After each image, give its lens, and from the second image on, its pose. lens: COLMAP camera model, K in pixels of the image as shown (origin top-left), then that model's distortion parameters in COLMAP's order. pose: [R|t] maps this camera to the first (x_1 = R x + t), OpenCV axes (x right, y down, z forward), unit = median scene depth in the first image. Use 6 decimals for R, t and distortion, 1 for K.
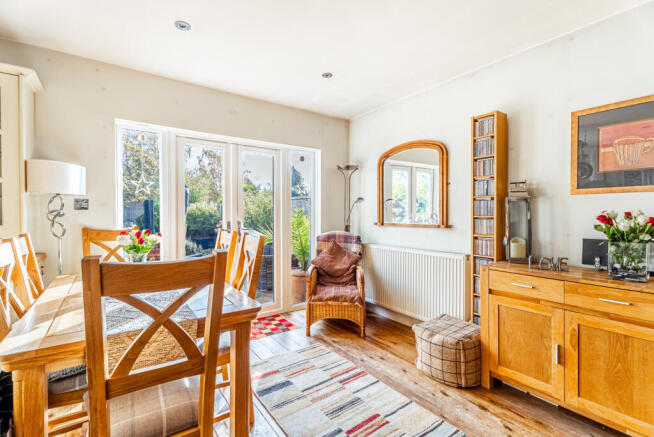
lens RADIAL K [[296.6, 0, 330.0], [0, 296.6, 218.8], [0, 0, 1]] dist [0.000402, 0.000365]
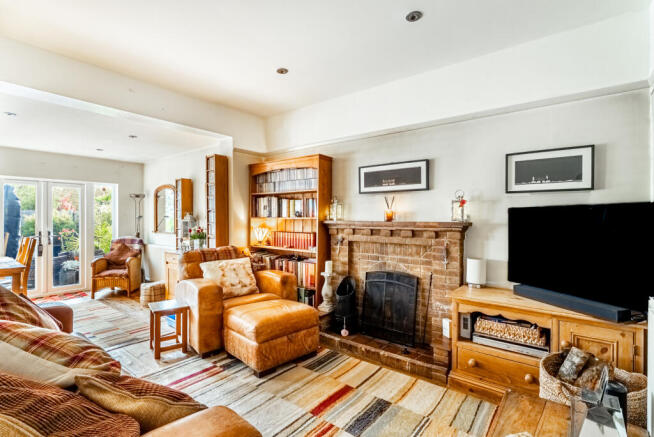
lens RADIAL K [[312.8, 0, 325.1], [0, 312.8, 217.5], [0, 0, 1]] dist [-0.002853, -0.000207]
pose [[0.965893, 0.001598, 0.258935, 0.987386], [0.002511, 0.999876, -0.015537, -0.050176], [-0.258928, 0.015657, 0.965770, -1.421537]]
